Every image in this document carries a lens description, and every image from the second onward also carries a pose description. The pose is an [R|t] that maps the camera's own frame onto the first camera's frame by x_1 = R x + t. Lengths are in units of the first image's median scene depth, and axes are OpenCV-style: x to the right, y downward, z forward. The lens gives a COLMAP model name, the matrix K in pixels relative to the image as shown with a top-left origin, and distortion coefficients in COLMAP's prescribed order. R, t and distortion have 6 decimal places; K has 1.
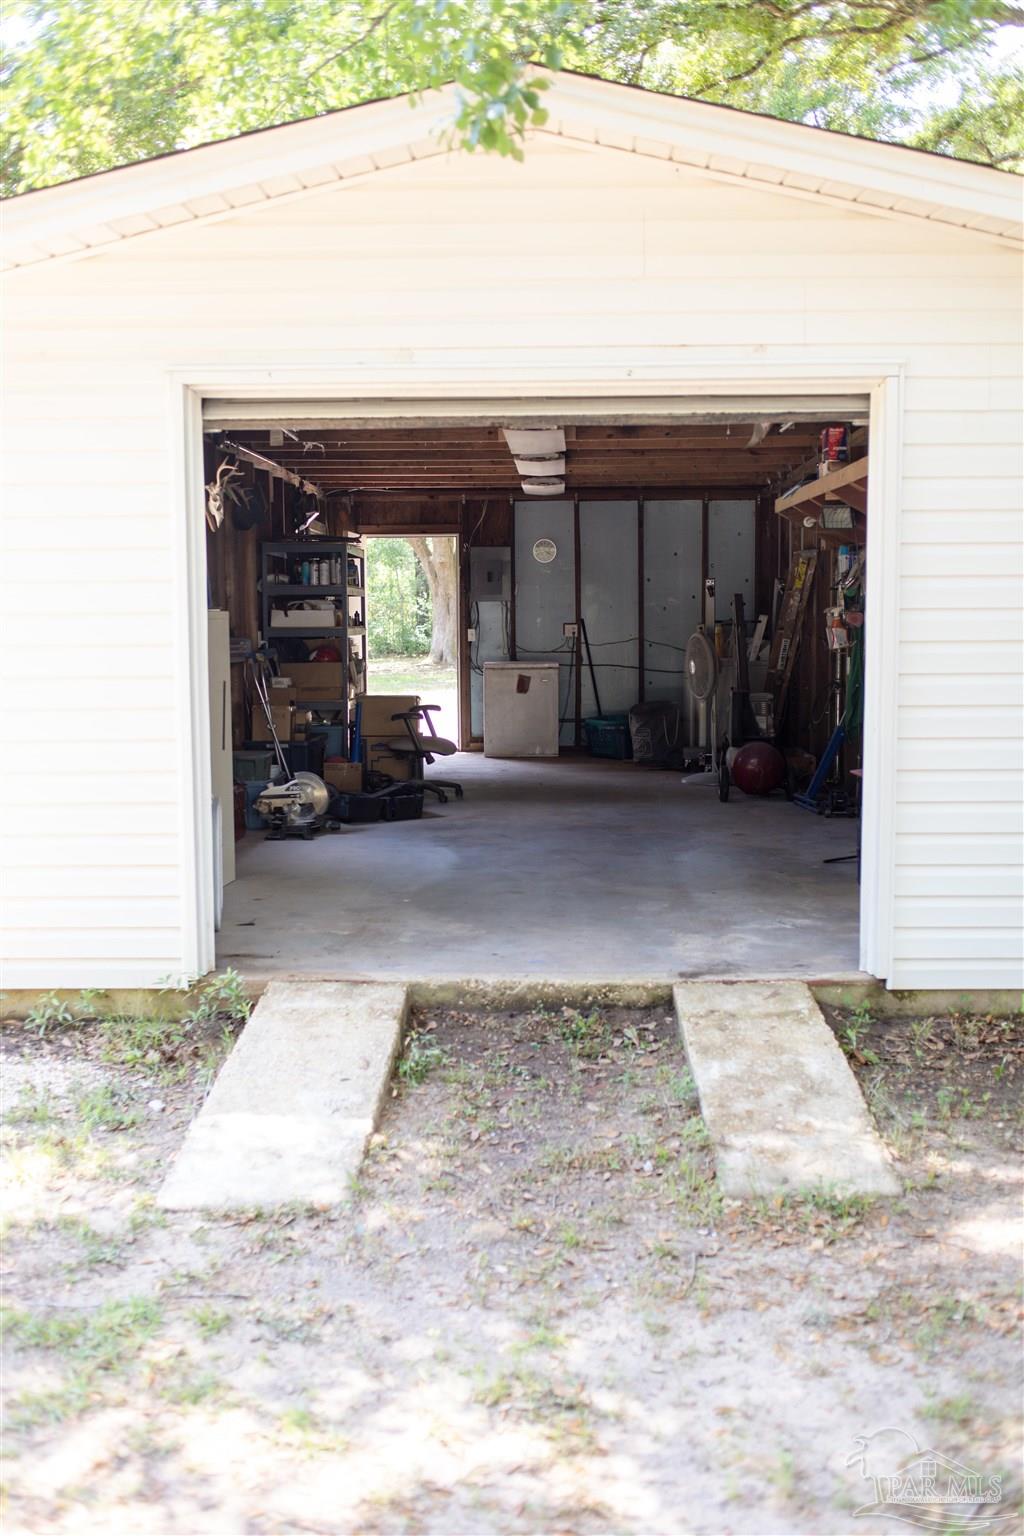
lens RADIAL K [[1628.6, 0, 517.6], [0, 1628.6, 769.2], [0, 0, 1]] dist [-0.052544, 0.001913]
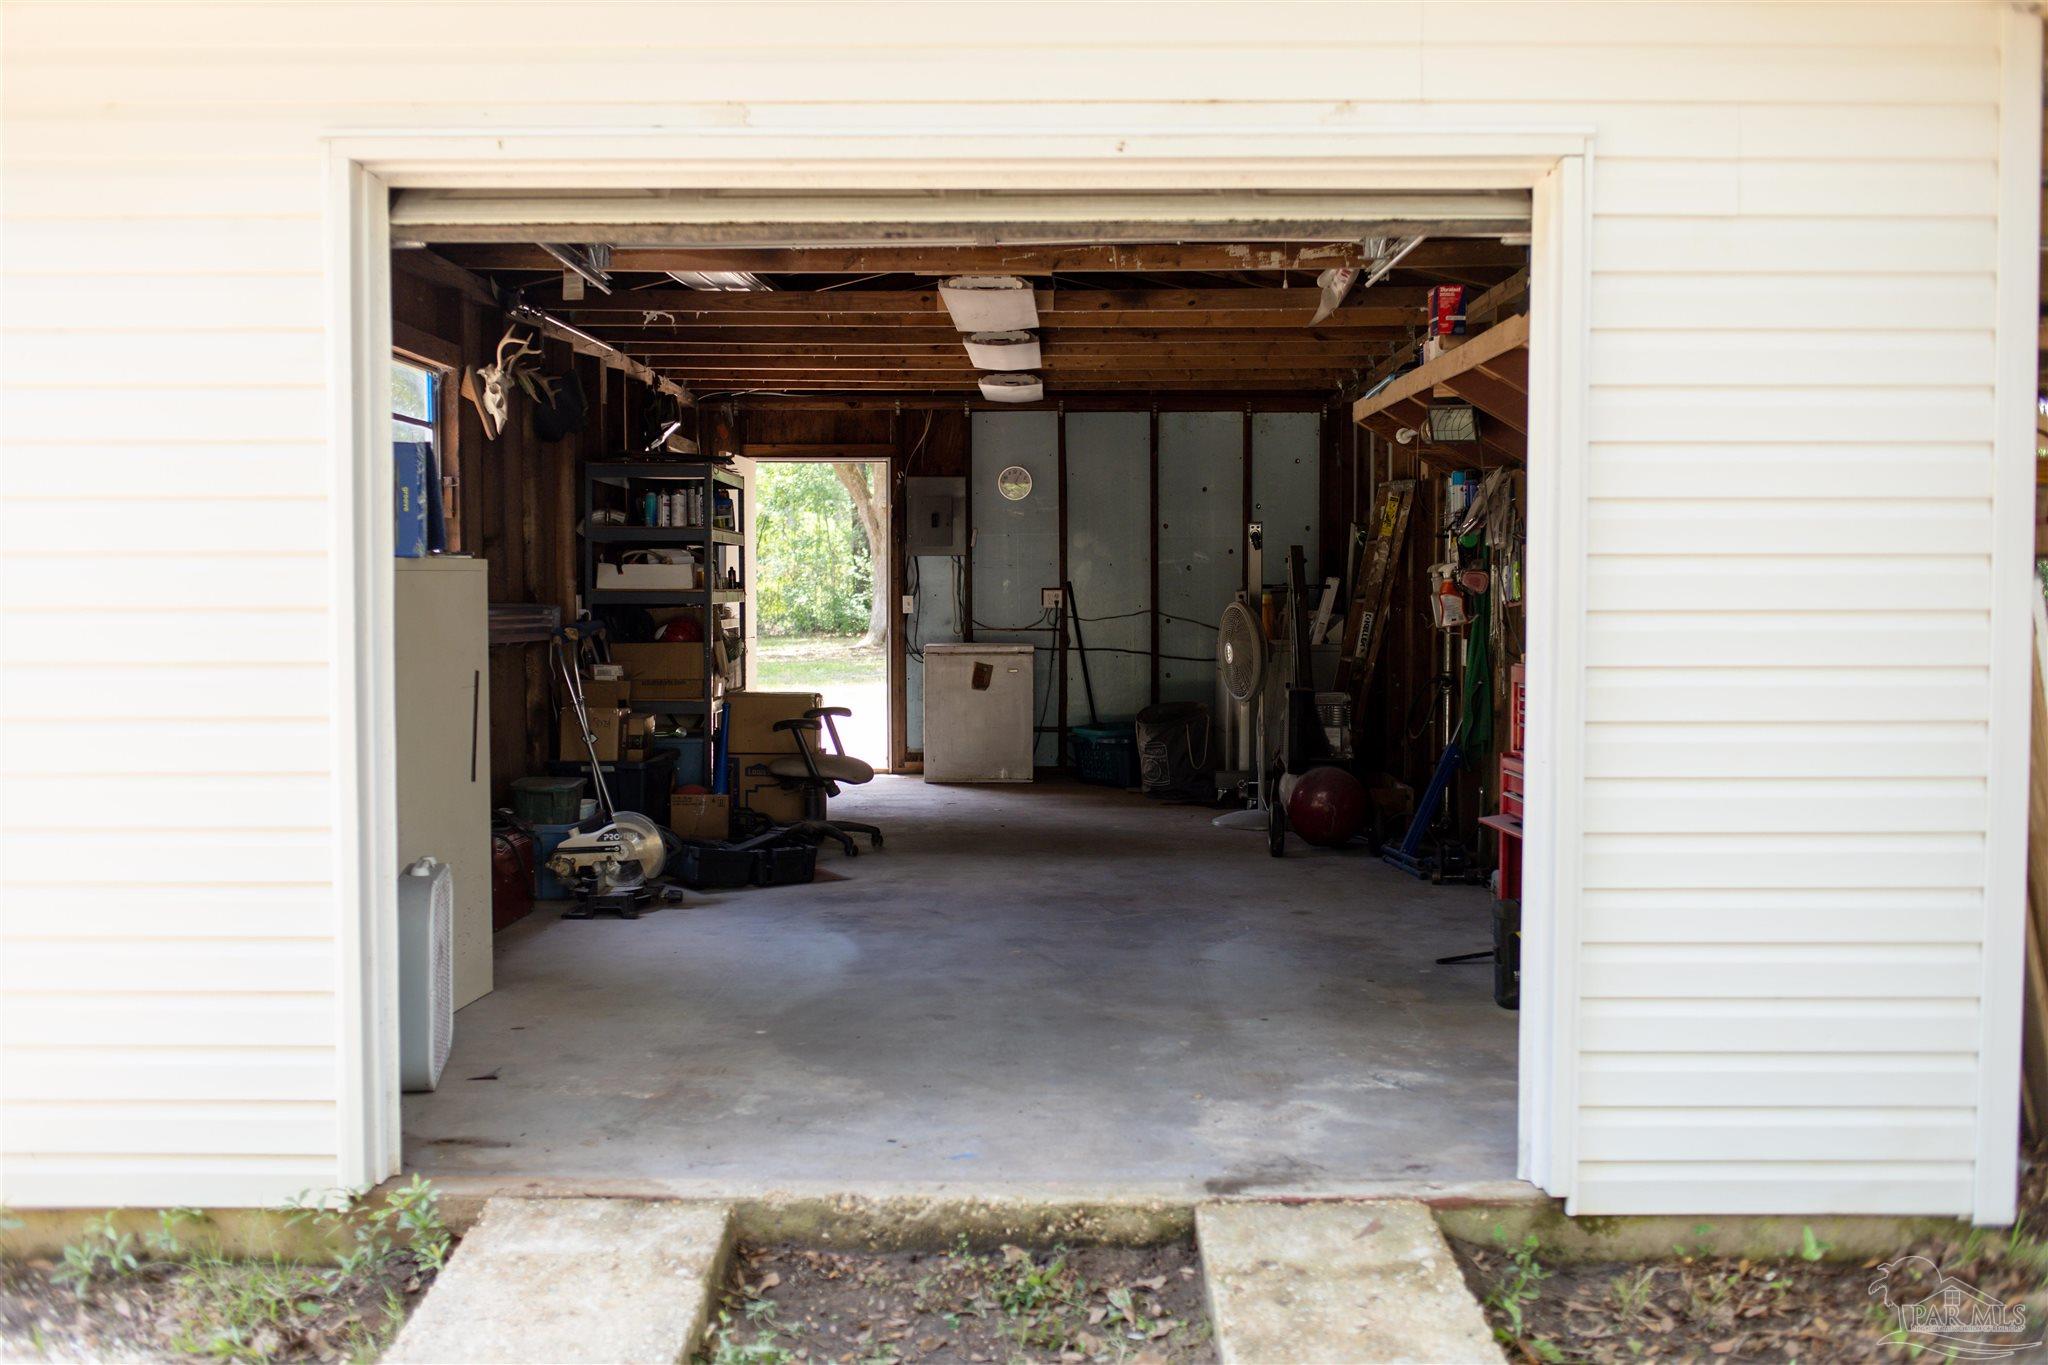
lens RADIAL K [[2171.4, 0, 1022.0], [0, 2171.4, 644.0], [0, 0, 1]] dist [-0.052544, 0.001913]
pose [[0.999909, 0.006385, 0.011845, 0.014688], [-0.005590, 0.997807, -0.065947, -0.008910], [-0.012240, 0.065875, 0.997753, 0.138165]]
